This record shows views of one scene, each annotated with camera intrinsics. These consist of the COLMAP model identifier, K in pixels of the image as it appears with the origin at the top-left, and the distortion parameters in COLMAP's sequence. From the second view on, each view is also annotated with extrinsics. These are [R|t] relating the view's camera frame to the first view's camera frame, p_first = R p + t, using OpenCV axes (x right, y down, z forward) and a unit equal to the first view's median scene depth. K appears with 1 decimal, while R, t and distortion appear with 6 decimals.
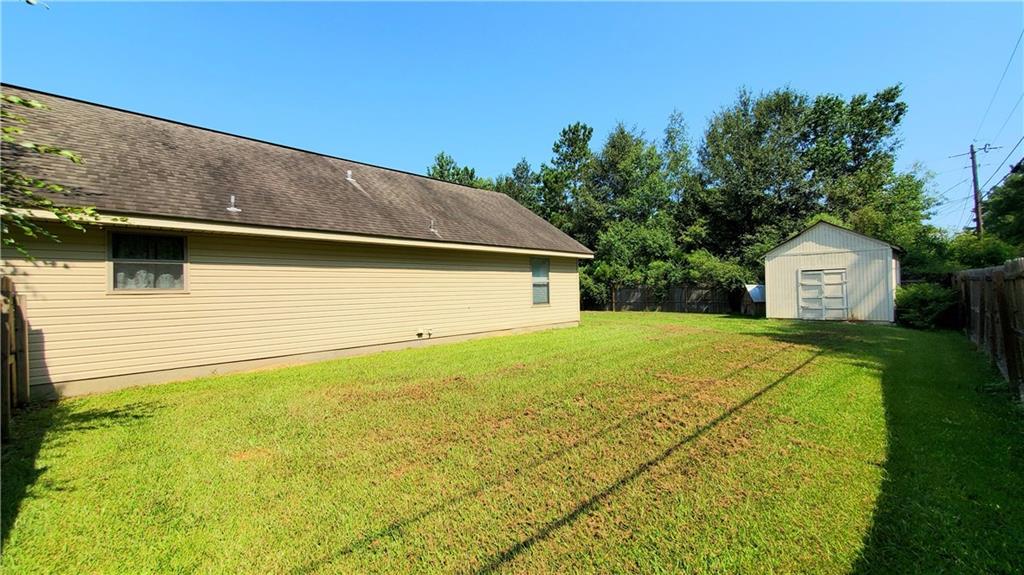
lens RADIAL K [[398.0, 0, 510.7], [0, 398.0, 286.6], [0, 0, 1]] dist [0.001242, 0.000059]
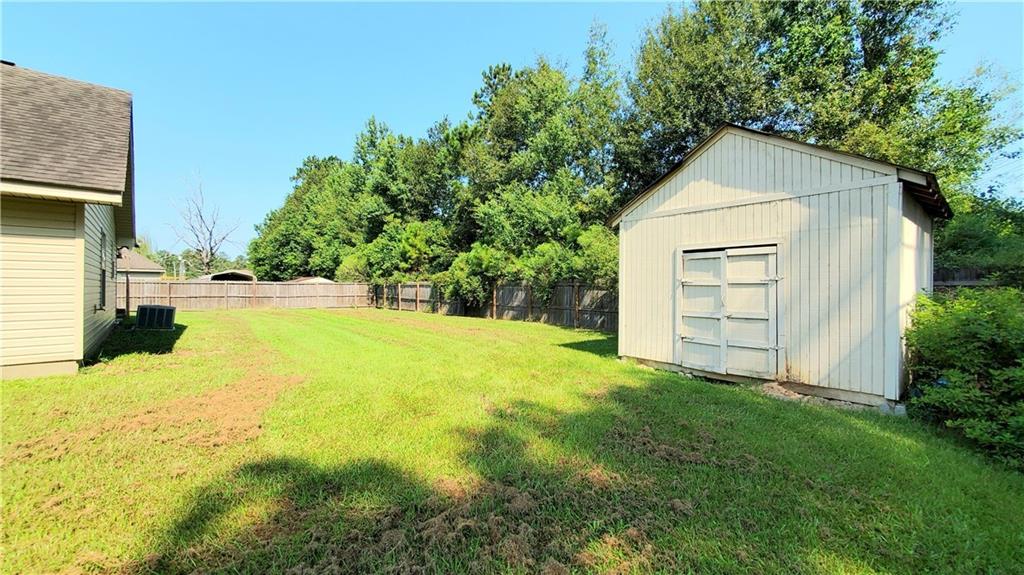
lens RADIAL K [[403.5, 0, 511.5], [0, 403.5, 287.1], [0, 0, 1]] dist [0.004957, 0.000073]
pose [[0.998373, 0.024777, -0.051347, 0.595428], [-0.024040, 0.999600, 0.014929, -0.003898], [0.051696, -0.013671, 0.998569, 0.588072]]
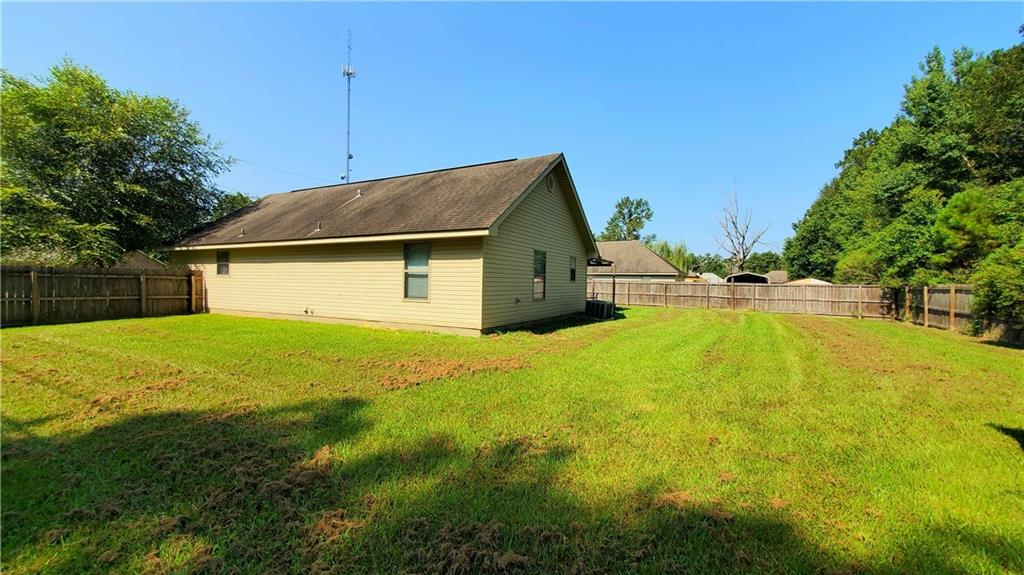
lens RADIAL K [[403.5, 0, 511.5], [0, 403.5, 287.1], [0, 0, 1]] dist [0.004957, 0.000073]
pose [[0.292536, 0.039128, -0.955454, 0.780308], [-0.010356, 0.999234, 0.037750, -0.011648], [0.956198, -0.001149, 0.292717, 0.786029]]
